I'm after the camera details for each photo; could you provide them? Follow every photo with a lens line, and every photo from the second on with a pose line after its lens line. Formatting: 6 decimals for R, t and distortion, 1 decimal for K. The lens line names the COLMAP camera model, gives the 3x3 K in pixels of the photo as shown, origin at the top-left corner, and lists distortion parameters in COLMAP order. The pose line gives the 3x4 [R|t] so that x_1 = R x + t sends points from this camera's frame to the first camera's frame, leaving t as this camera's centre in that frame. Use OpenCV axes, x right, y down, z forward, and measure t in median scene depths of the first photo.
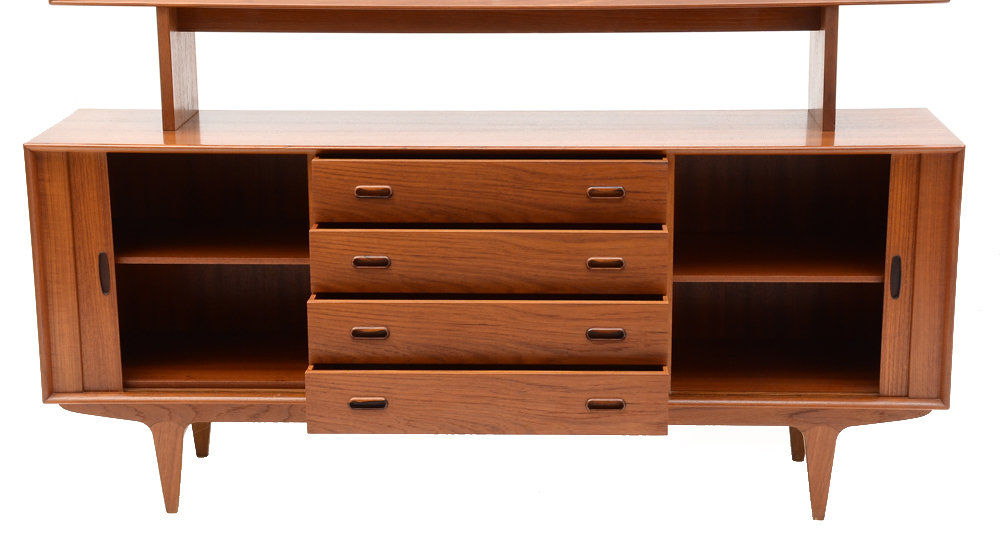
lens RADIAL K [[1753.5, 0, 500.0], [0, 1753.5, 272.5], [0, 0, 1]] dist [0.230074, 0.001170]
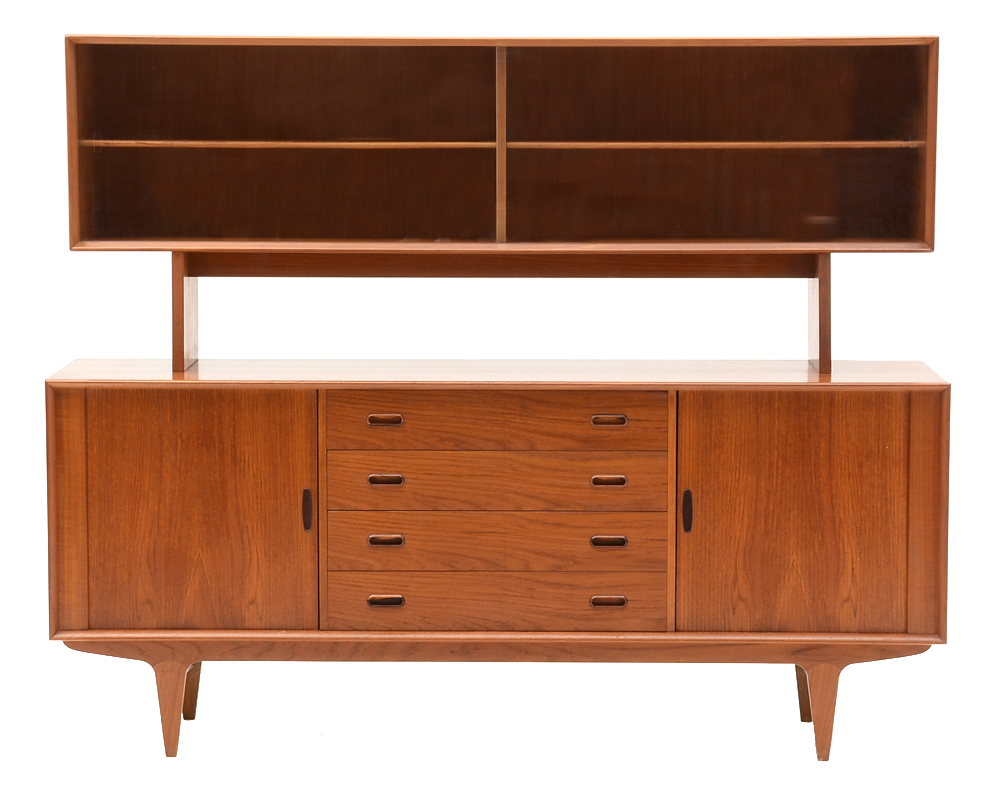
lens RADIAL K [[3100.0, 0, 500.0], [0, 3100.0, 402.5], [0, 0, 1]] dist [0.113518, 0.562162]
pose [[0.999783, 0.004309, 0.020367, -0.039515], [-0.001041, 0.987467, -0.157824, 0.221586], [-0.020792, 0.157768, 0.987257, -0.771227]]
